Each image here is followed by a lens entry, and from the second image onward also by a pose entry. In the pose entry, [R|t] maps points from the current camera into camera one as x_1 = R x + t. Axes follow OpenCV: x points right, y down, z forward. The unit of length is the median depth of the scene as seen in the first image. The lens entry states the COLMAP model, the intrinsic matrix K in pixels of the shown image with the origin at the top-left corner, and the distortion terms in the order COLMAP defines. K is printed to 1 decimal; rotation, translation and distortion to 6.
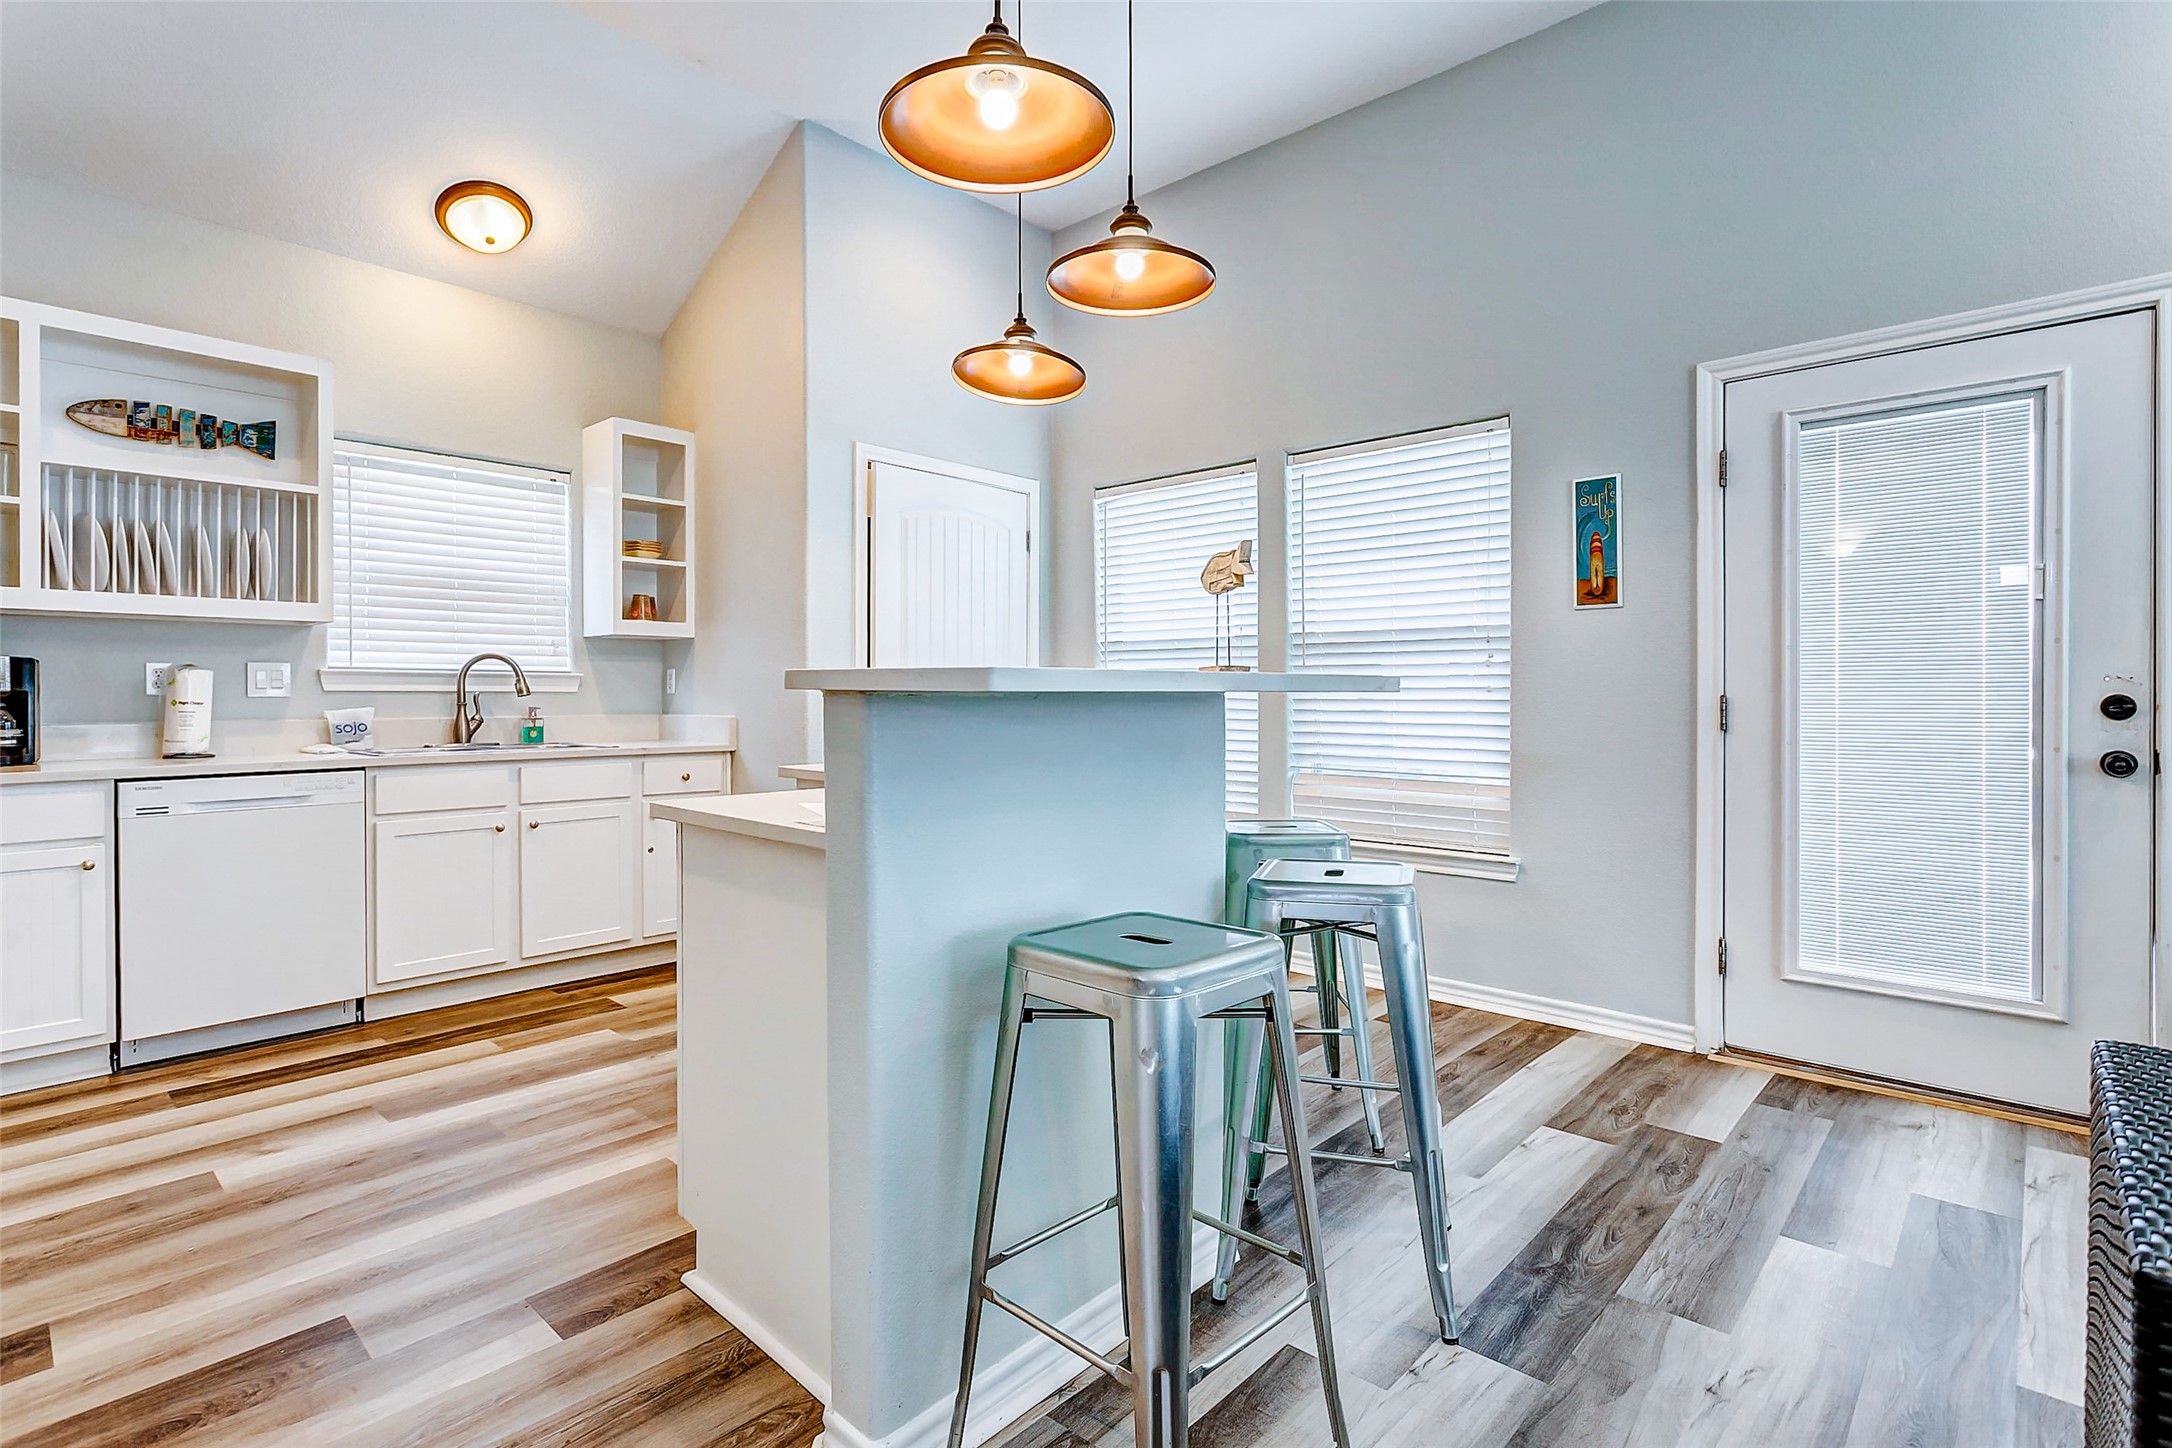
lens RADIAL K [[1029.3, 0, 1034.9], [0, 1029.3, 694.7], [0, 0, 1]] dist [-0.004155, -0.000290]
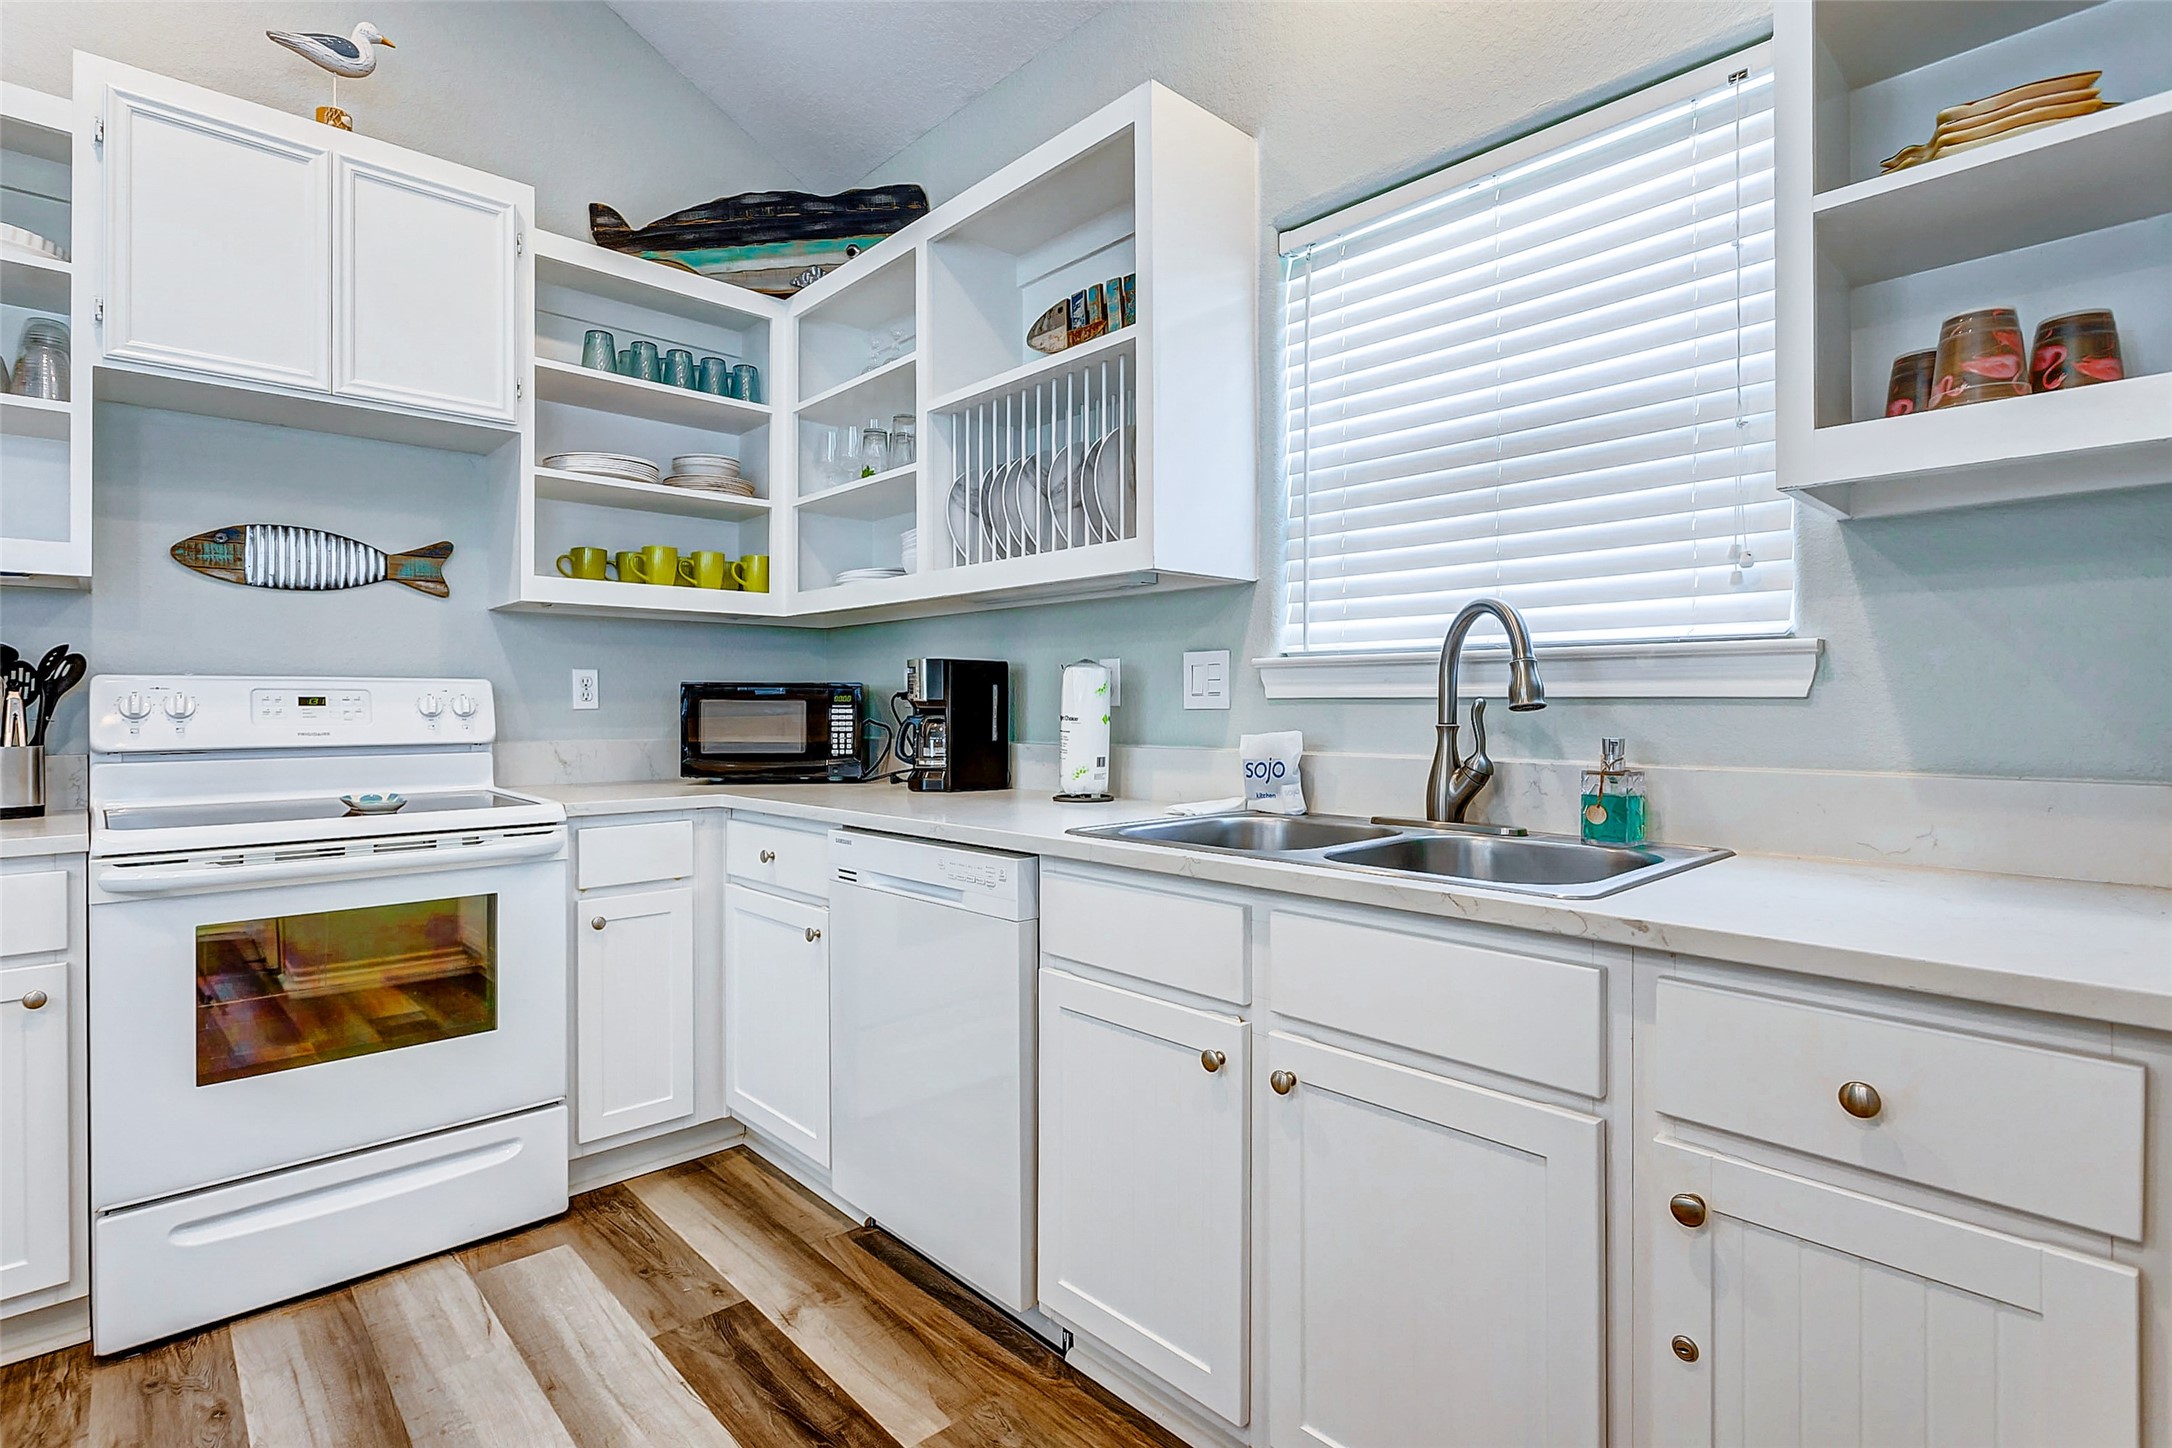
lens RADIAL K [[1057.2, 0, 1066.5], [0, 1057.2, 704.3], [0, 0, 1]] dist [0.002014, 0.000361]
pose [[-0.060531, 0.000500, -0.998166, -0.168749], [-0.002460, 0.999997, 0.000650, -0.000709], [0.998163, 0.002495, -0.060529, 1.169774]]
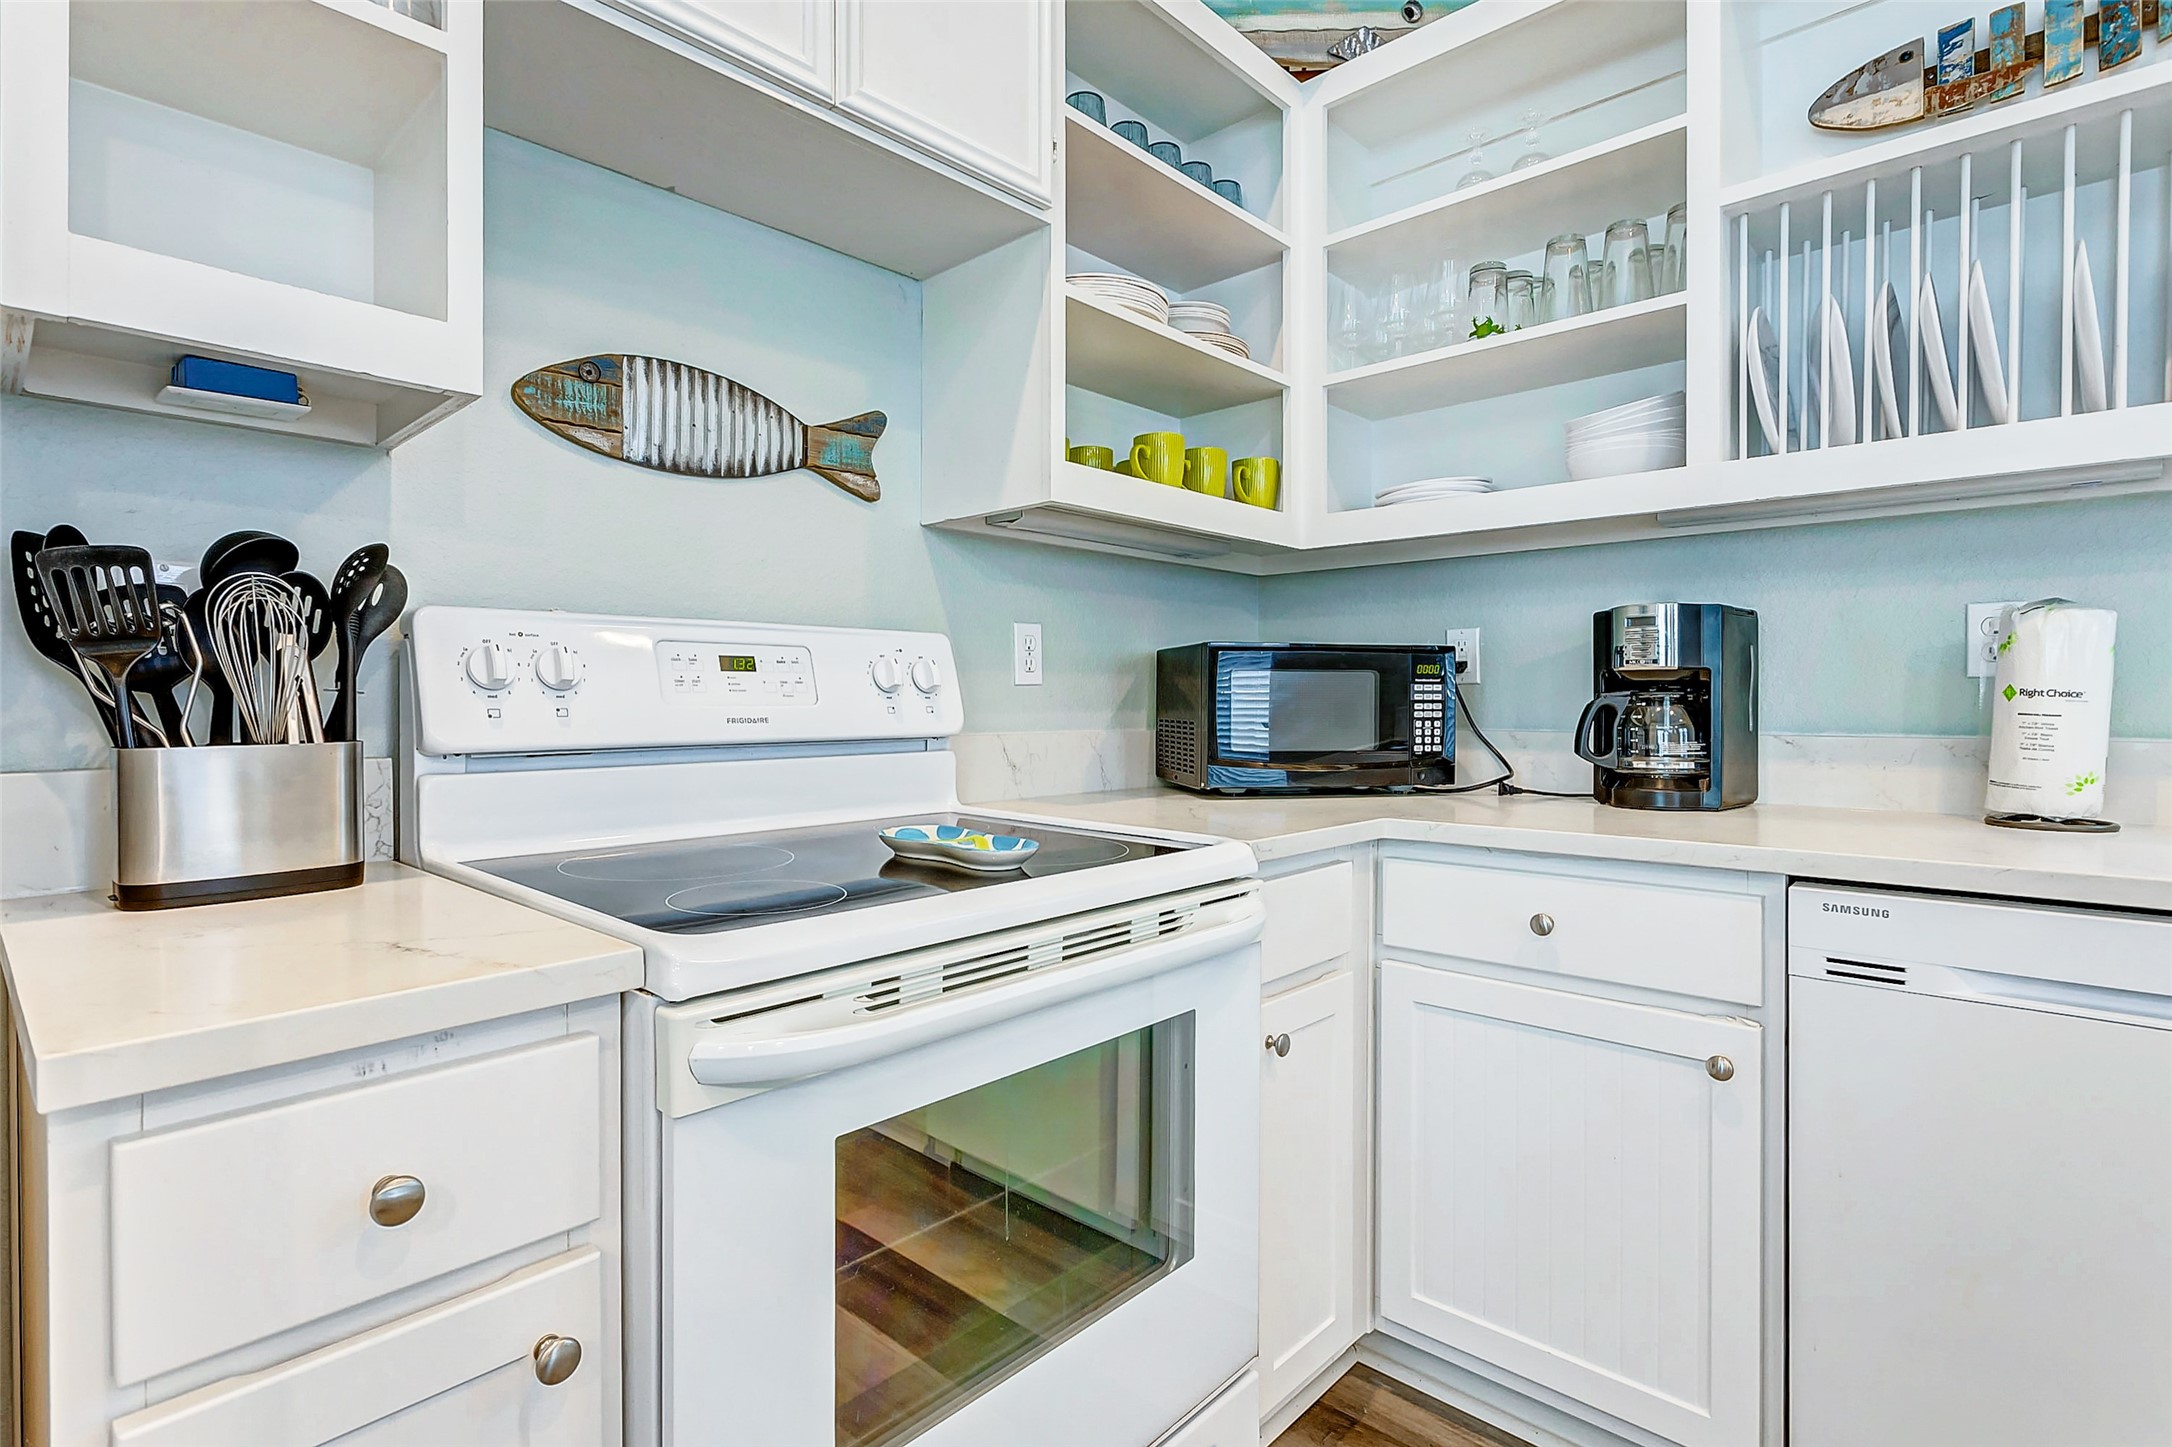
lens RADIAL K [[1059.3, 0, 1085.3], [0, 1059.3, 708.1], [0, 0, 1]] dist [-0.000763, 0.000216]
pose [[0.021669, 0.008969, -0.999725, -0.468833], [-0.003924, 0.999953, 0.008886, 0.013559], [0.999757, 0.003730, 0.021703, 0.693184]]
